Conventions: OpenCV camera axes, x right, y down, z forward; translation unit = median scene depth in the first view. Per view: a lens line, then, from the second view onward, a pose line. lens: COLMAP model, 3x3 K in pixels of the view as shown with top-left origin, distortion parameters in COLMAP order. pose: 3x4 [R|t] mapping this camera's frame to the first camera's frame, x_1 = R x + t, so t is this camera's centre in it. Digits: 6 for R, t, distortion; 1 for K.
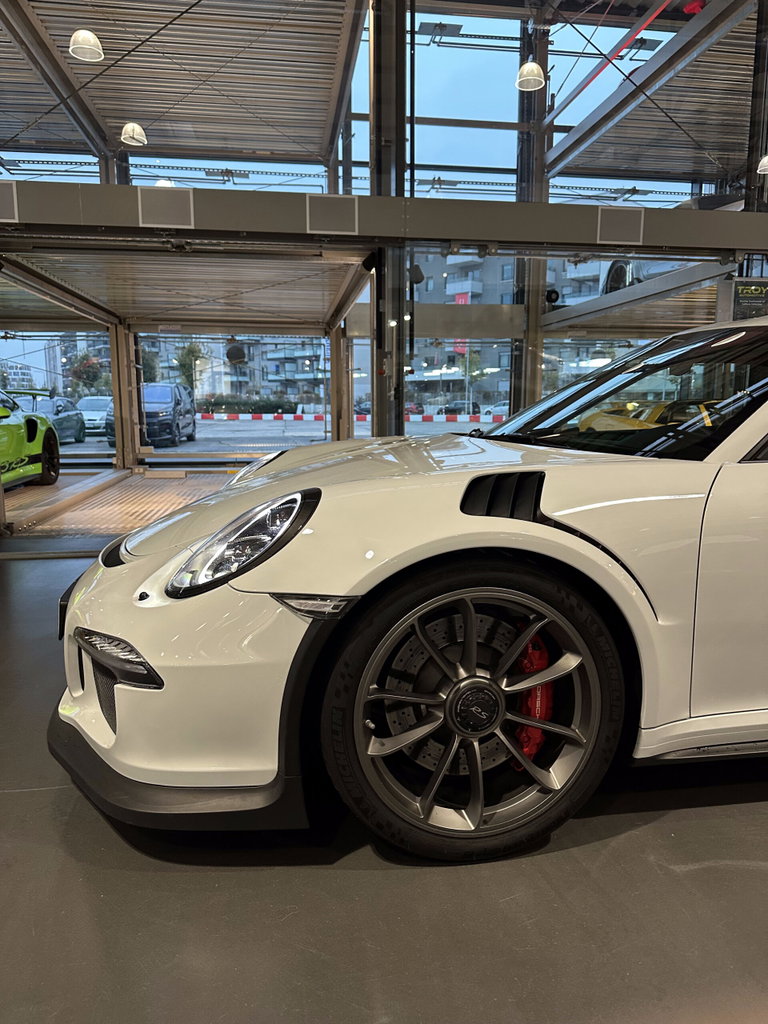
lens RADIAL K [[737.2, 0, 387.9], [0, 737.2, 500.1], [0, 0, 1]] dist [-0.003825, -0.003455]
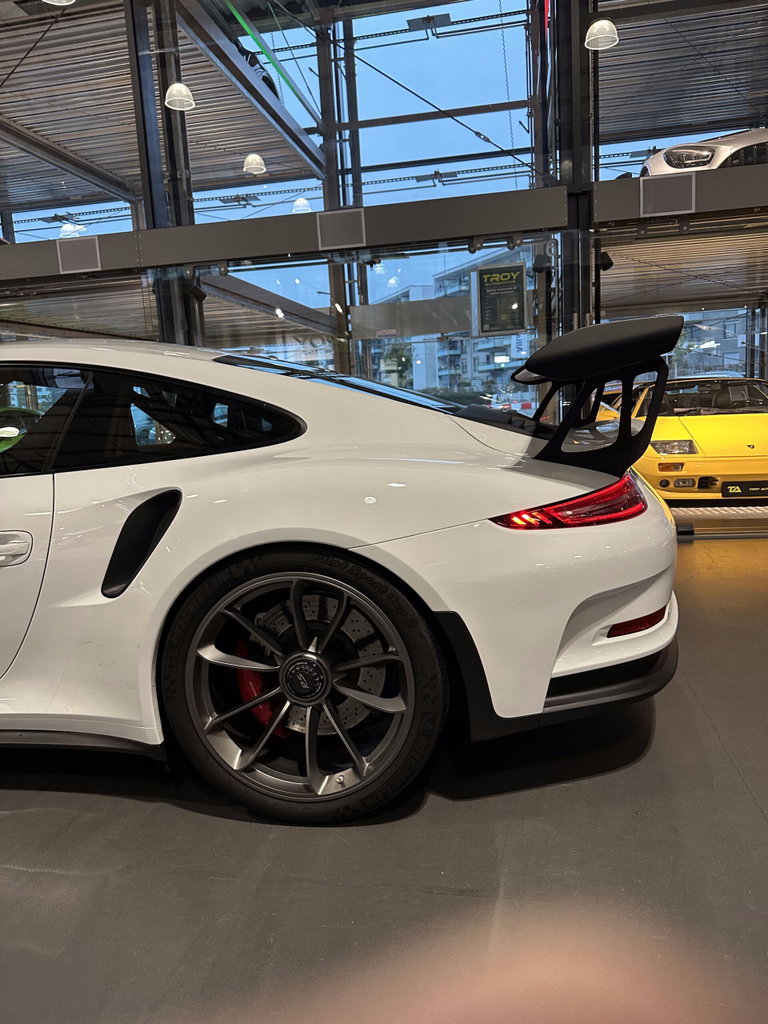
lens RADIAL K [[703.7, 0, 396.1], [0, 703.7, 514.6], [0, 0, 1]] dist [0.014698, -0.028751]
pose [[0.944131, 0.003669, -0.329550, 0.338210], [0.010291, 0.999122, 0.040605, -0.004749], [0.329410, -0.041727, 0.943265, 0.044841]]
